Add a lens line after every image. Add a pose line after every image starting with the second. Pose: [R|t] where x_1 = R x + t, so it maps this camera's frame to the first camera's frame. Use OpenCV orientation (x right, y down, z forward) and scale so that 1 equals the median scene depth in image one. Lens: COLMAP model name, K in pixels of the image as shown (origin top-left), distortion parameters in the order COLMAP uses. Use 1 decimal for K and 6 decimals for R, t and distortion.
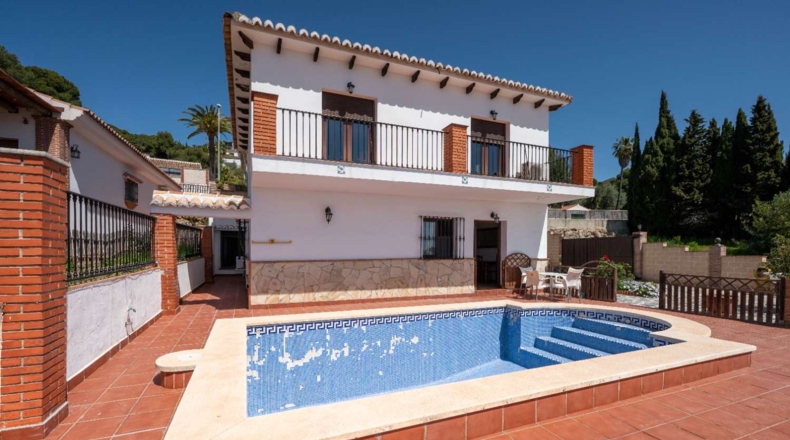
lens RADIAL K [[308.8, 0, 406.5], [0, 308.8, 255.2], [0, 0, 1]] dist [0.006826, 0.001582]
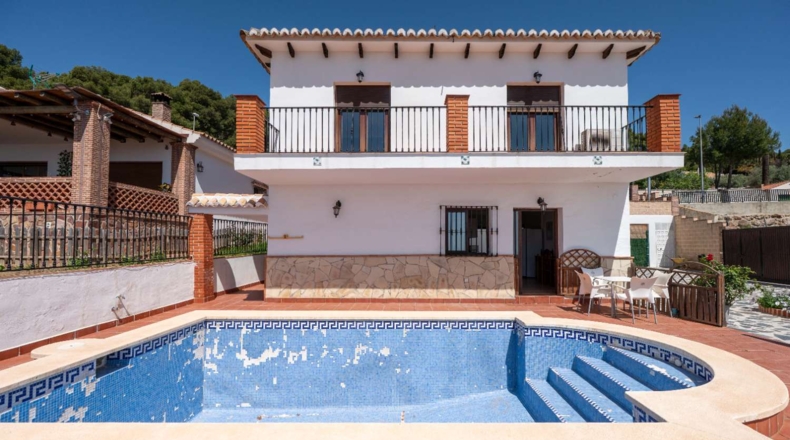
lens RADIAL K [[324.5, 0, 403.8], [0, 324.5, 233.9], [0, 0, 1]] dist [0.003270, -0.000333]
pose [[0.934480, -0.009840, -0.355879, 0.290900], [-0.006976, 0.998920, -0.045937, -0.005928], [0.355947, 0.045410, 0.933402, 0.124547]]
